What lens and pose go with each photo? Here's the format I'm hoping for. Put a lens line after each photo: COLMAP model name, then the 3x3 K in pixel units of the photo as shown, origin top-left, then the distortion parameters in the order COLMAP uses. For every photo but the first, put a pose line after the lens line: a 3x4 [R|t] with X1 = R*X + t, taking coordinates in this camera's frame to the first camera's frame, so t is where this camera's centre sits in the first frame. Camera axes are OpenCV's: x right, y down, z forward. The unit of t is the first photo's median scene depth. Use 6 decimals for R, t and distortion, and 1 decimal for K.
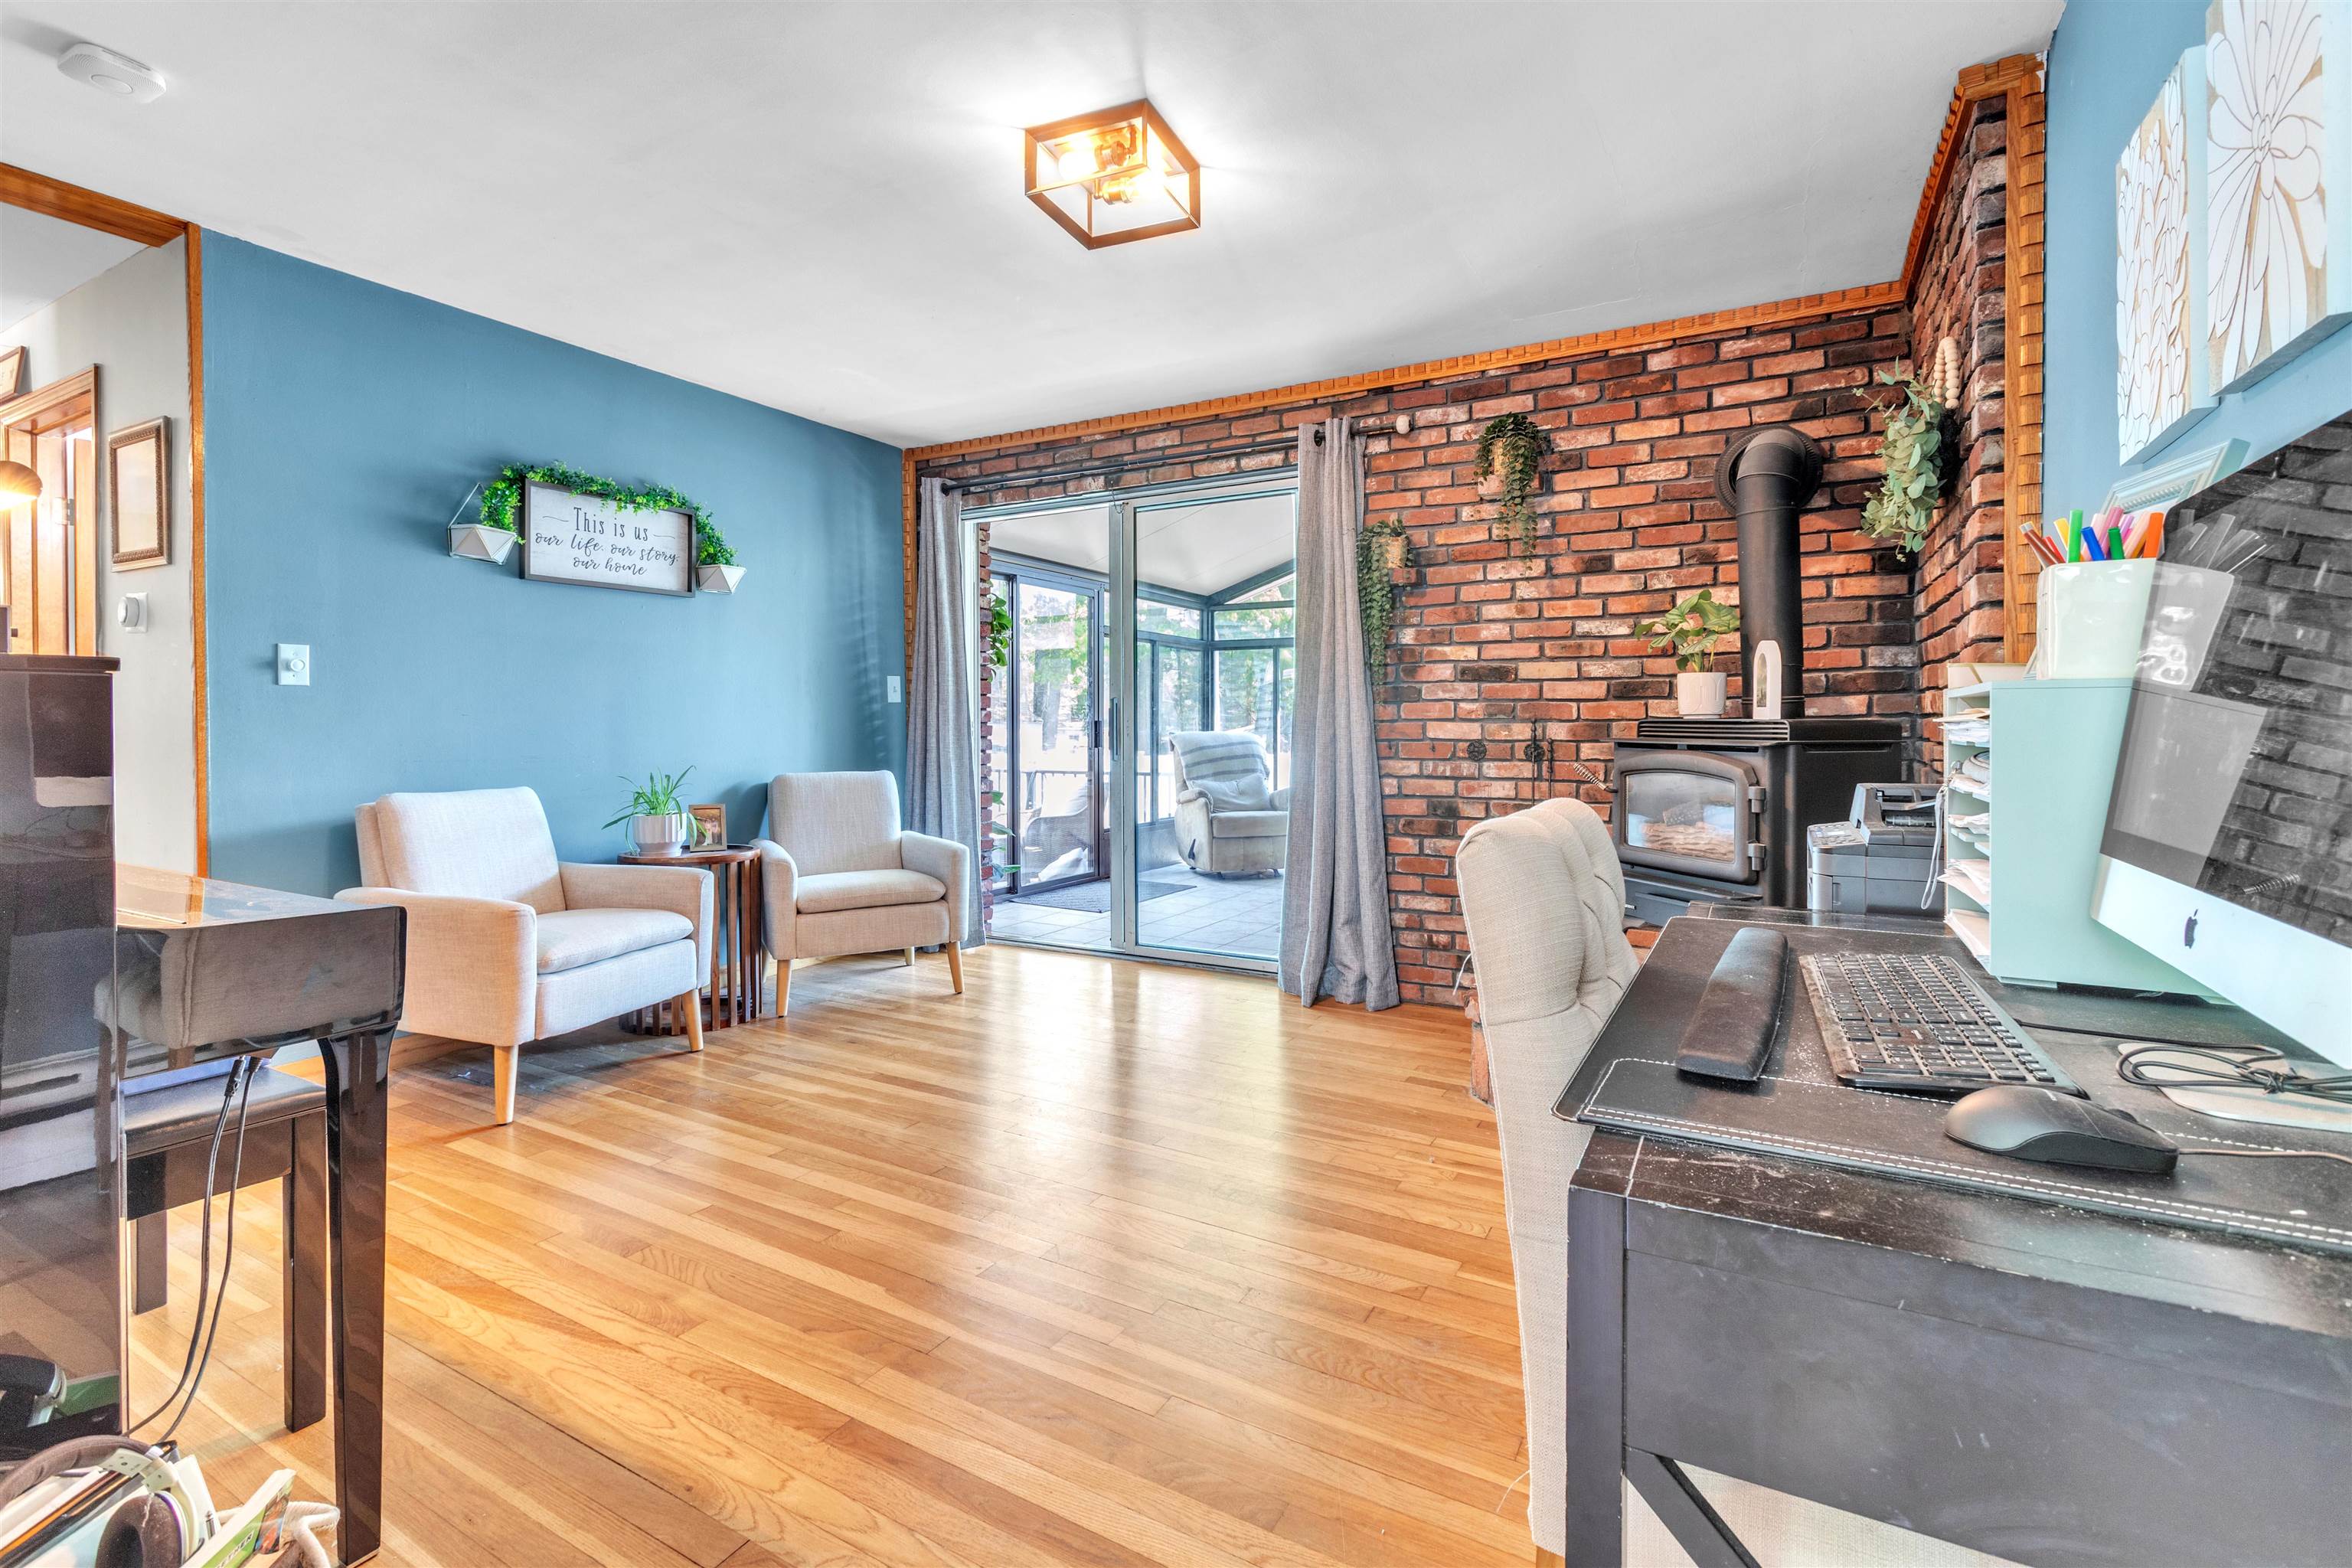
lens RADIAL K [[1067.7, 0, 1179.4], [0, 1067.7, 746.8], [0, 0, 1]] dist [-0.001304, 0.000201]
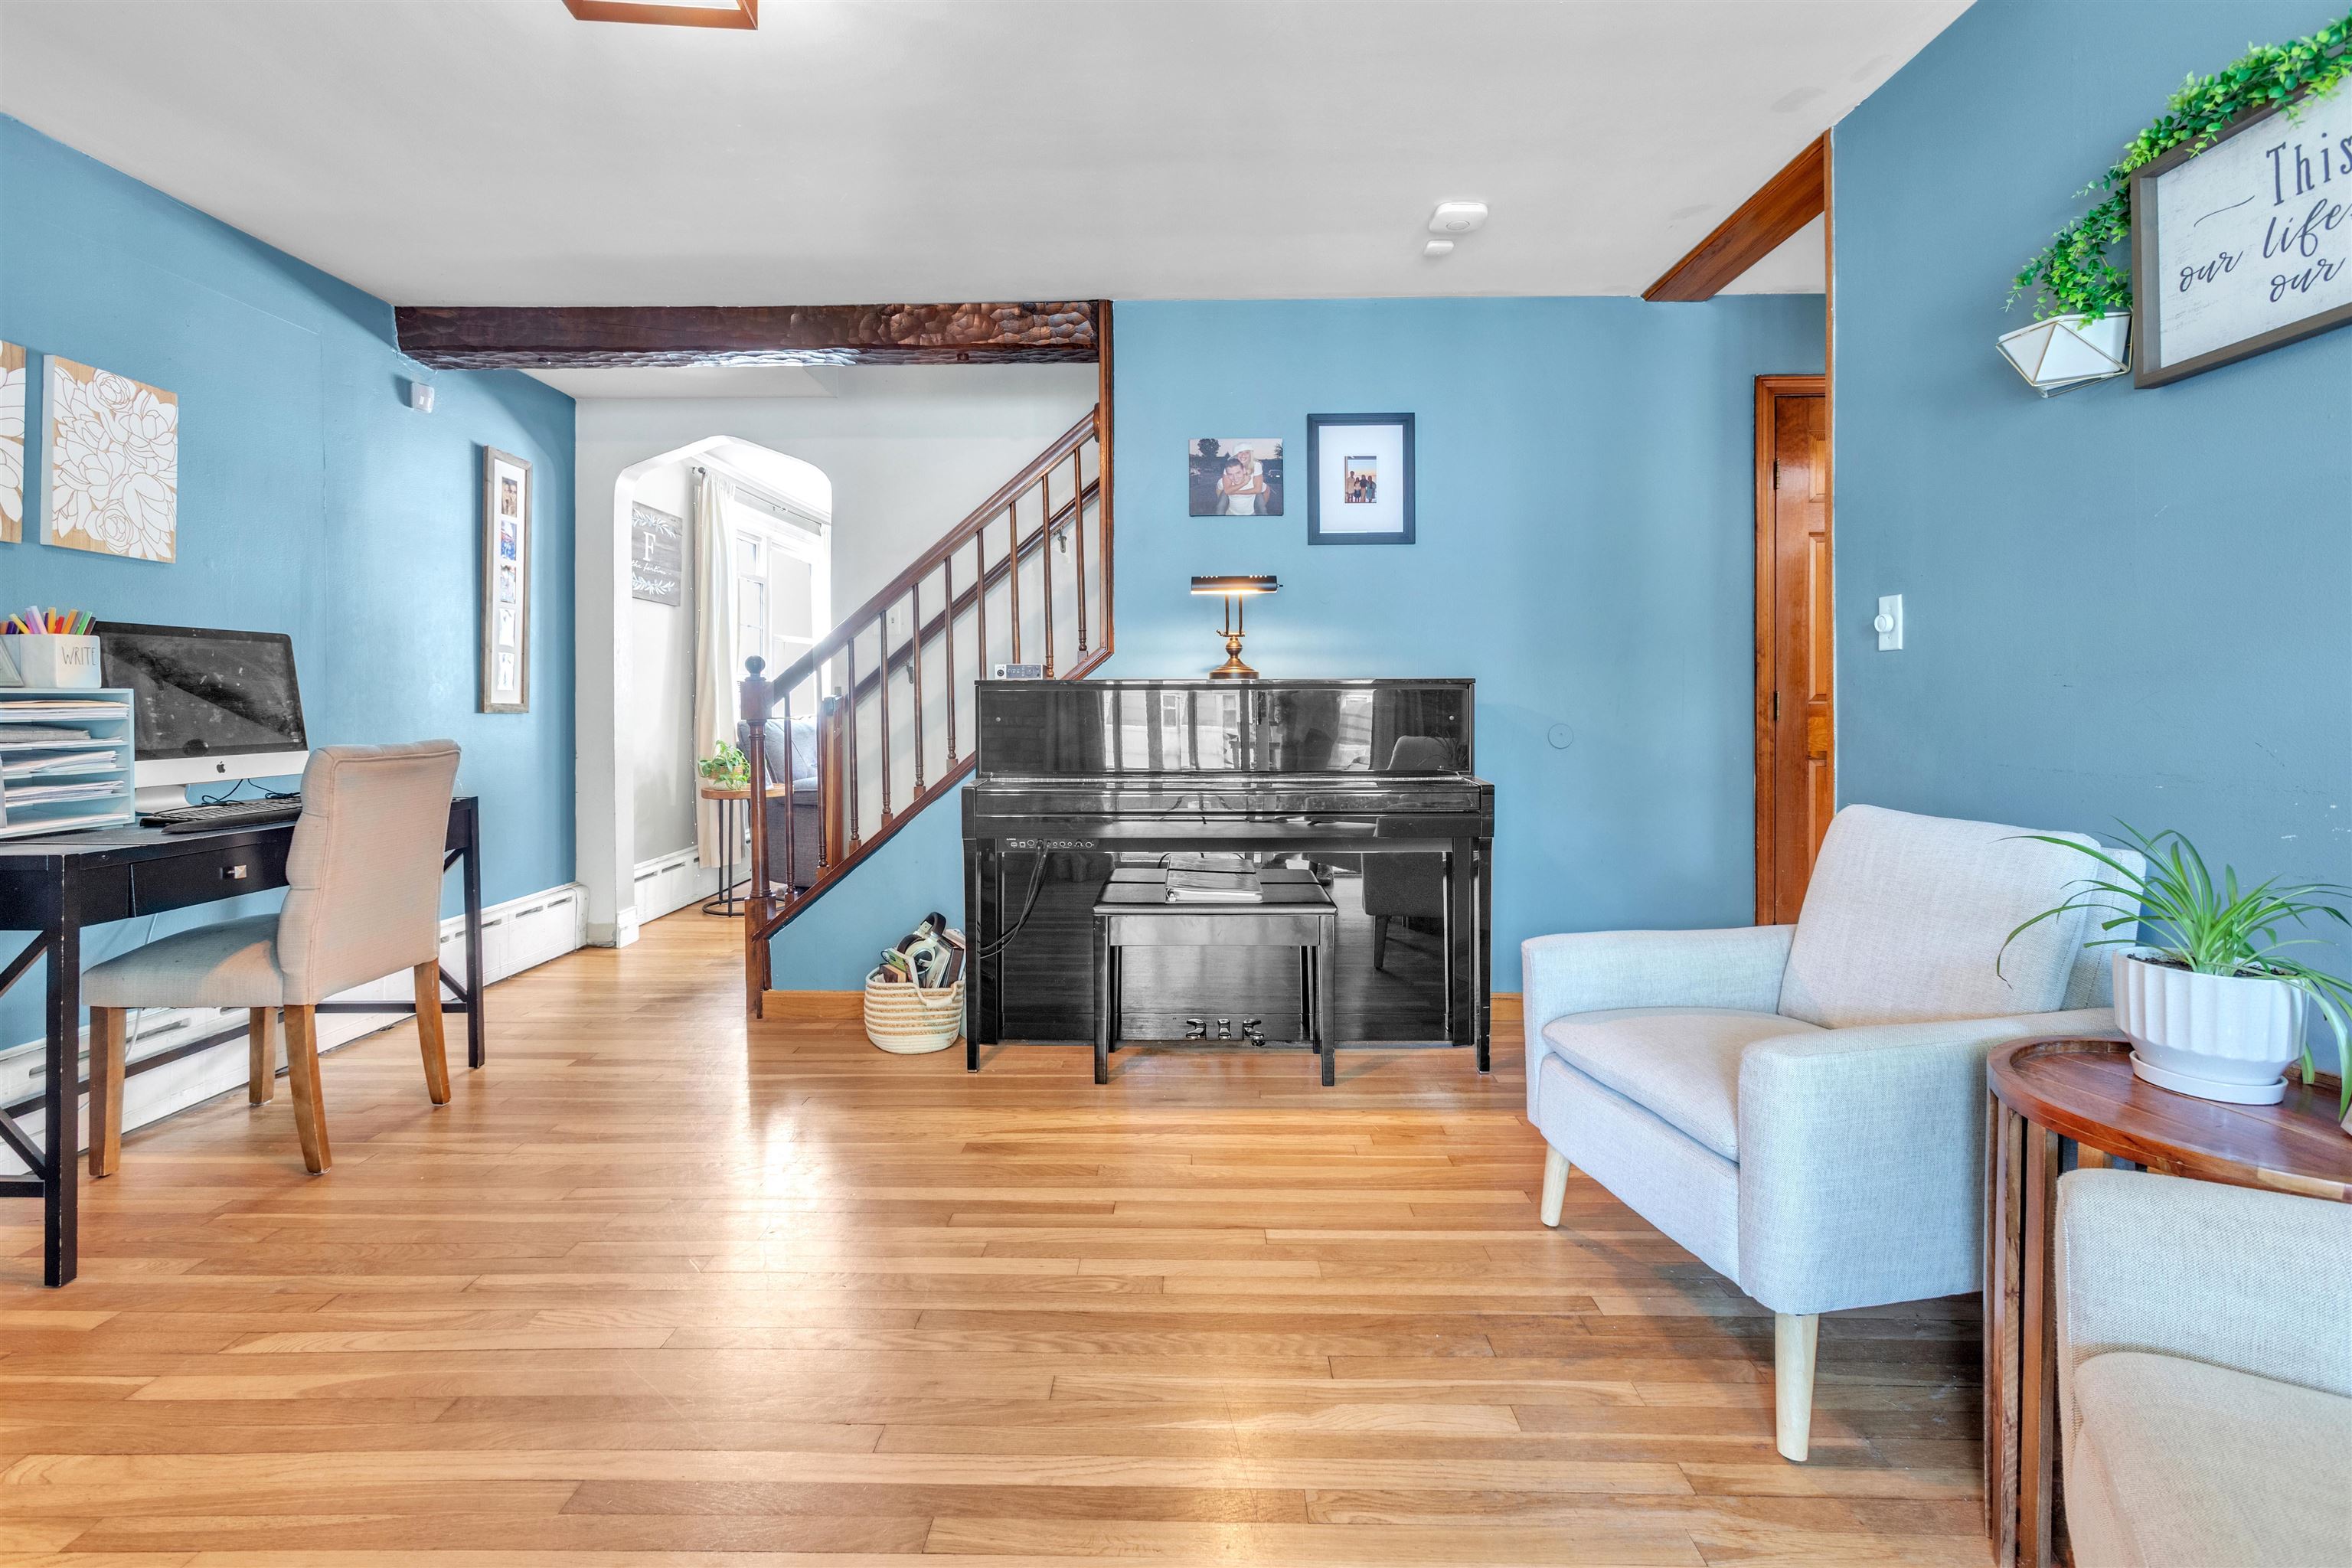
lens RADIAL K [[1073.4, 0, 1175.3], [0, 1073.4, 712.5], [0, 0, 1]] dist [-0.034808, 0.016683]
pose [[-0.879515, 0.009245, -0.475781, -0.026828], [-0.007991, 0.999383, 0.034192, -0.028330], [0.475804, 0.033875, -0.878899, 1.147938]]
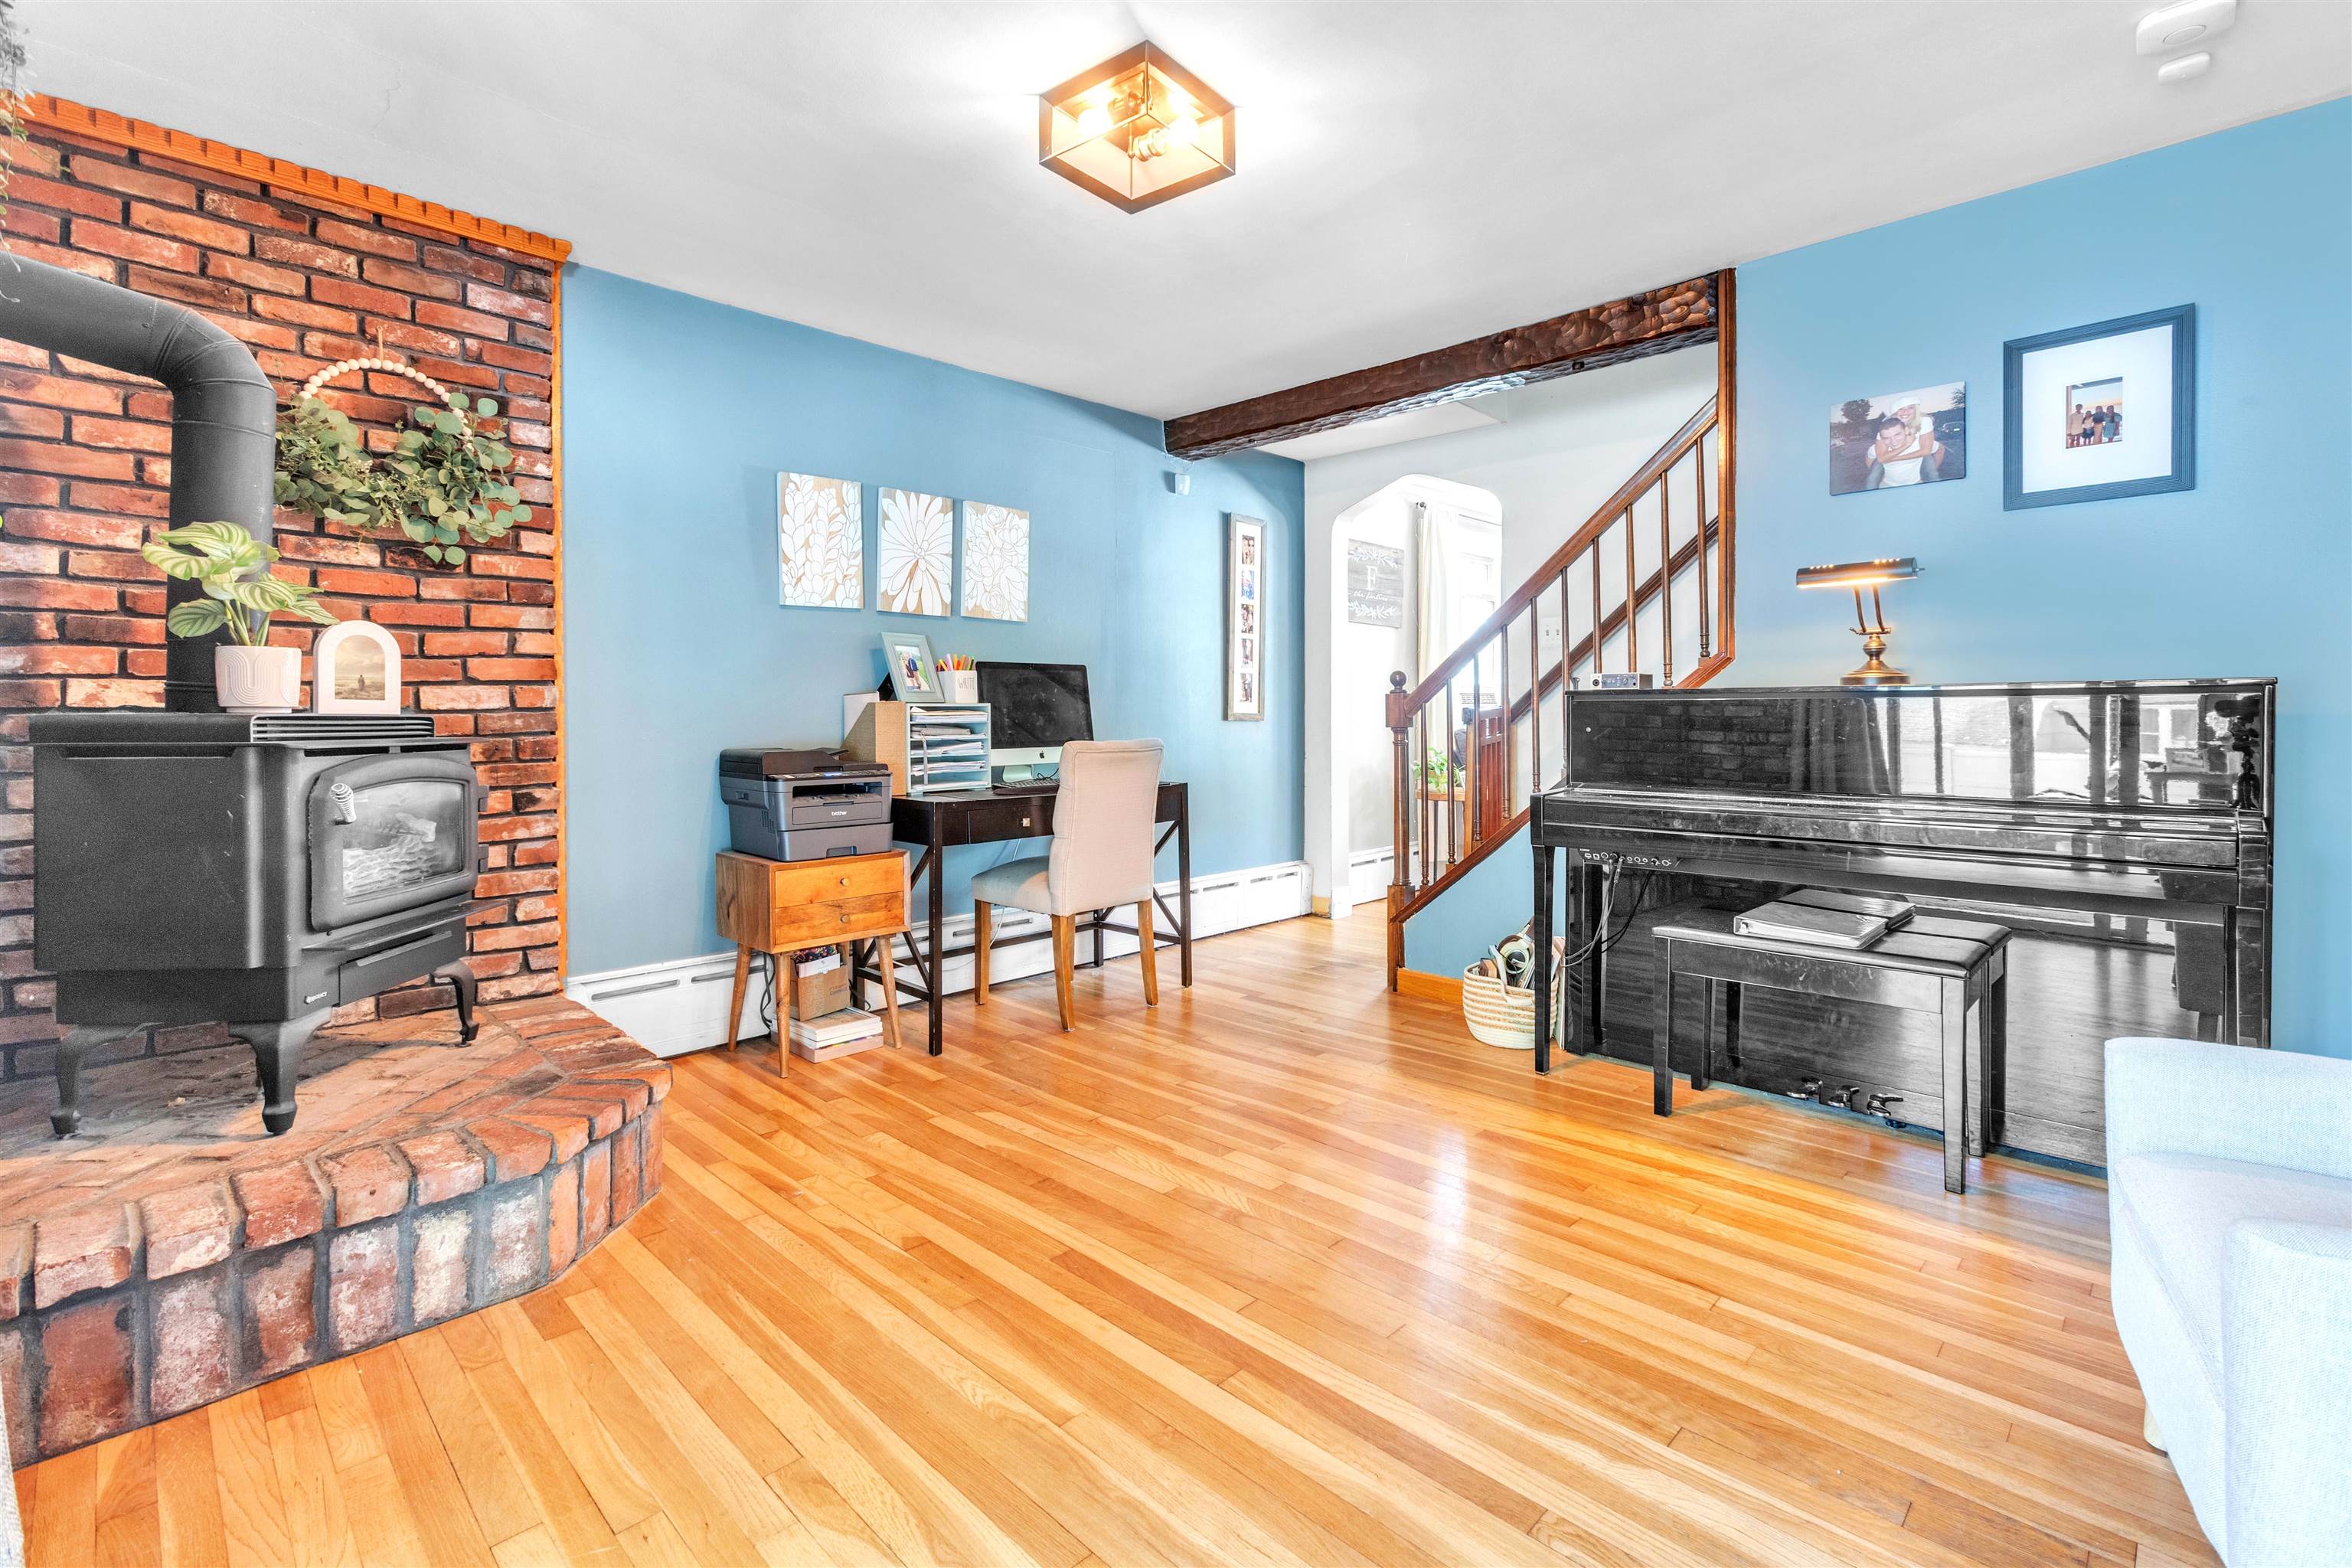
lens RADIAL K [[1071.5, 0, 1166.6], [0, 1071.5, 731.3], [0, 0, 1]] dist [-0.001443, 0.000866]
pose [[-0.962049, -0.000721, 0.272877, -0.219663], [0.010837, 0.999107, 0.040845, -0.029423], [-0.272663, 0.042252, -0.961181, 1.236117]]
